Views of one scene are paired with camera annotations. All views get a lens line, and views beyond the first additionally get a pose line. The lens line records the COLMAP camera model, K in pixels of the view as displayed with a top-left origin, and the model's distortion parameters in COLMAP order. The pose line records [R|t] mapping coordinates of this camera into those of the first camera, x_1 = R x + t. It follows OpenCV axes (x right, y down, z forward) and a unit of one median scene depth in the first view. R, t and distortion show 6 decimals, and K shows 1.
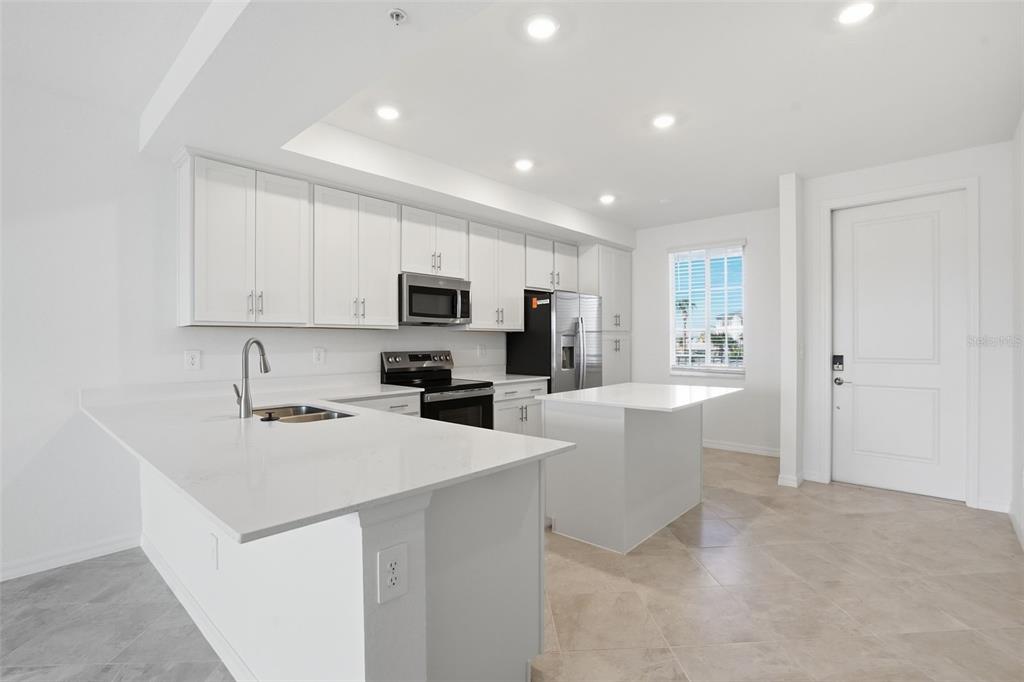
lens RADIAL K [[481.6, 0, 512.0], [0, 481.6, 341.0], [0, 0, 1]] dist [-0.061219, 0.019623]
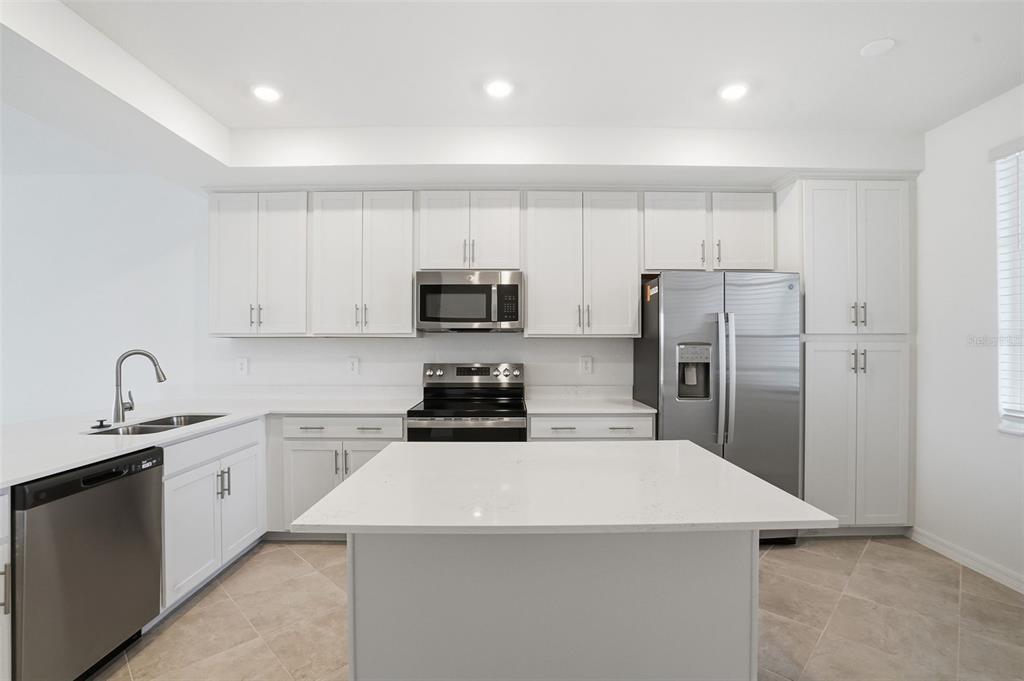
lens RADIAL K [[467.5, 0, 511.5], [0, 467.5, 345.8], [0, 0, 1]] dist [-0.060994, 0.017709]
pose [[0.677155, 0.003050, -0.735835, 0.451338], [-0.003167, 0.999994, 0.001230, -0.010427], [0.735834, 0.001497, 0.677160, 0.520488]]
